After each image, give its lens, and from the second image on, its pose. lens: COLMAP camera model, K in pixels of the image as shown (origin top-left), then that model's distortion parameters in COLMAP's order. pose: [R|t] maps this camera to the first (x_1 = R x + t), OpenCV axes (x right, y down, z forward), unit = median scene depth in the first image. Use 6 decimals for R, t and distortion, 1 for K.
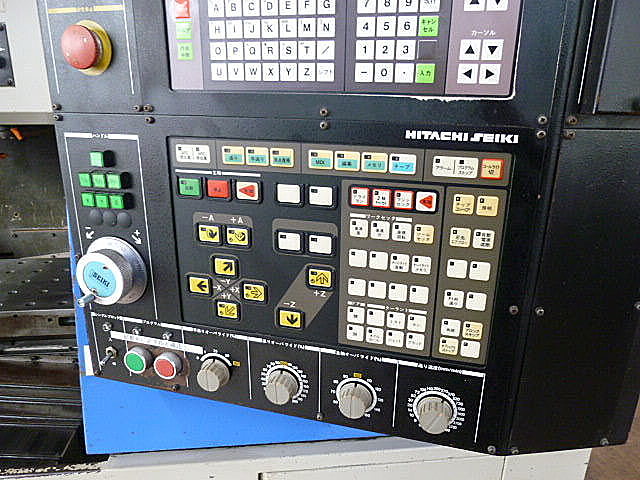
lens RADIAL K [[482.7, 0, 322.2], [0, 482.7, 242.9], [0, 0, 1]] dist [-0.032349, 0.006047]
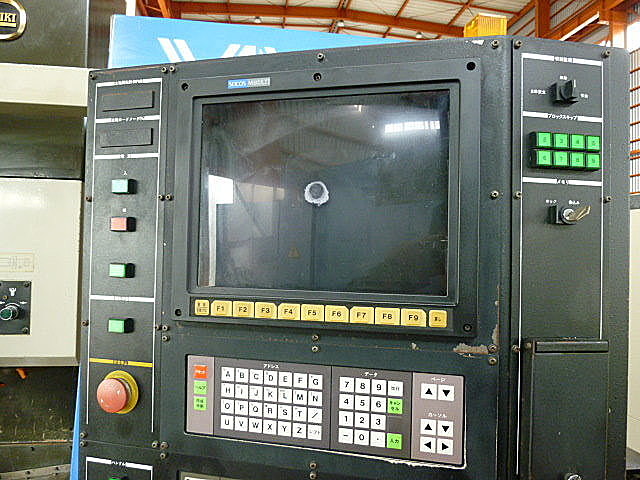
lens RADIAL K [[482.7, 0, 322.2], [0, 482.7, 242.9], [0, 0, 1]] dist [-0.032349, 0.006047]
pose [[0.999485, 0.006751, 0.031361, -0.014531], [0.004034, 0.943392, -0.331655, -0.377257], [-0.031824, 0.331610, 0.942880, -0.305102]]
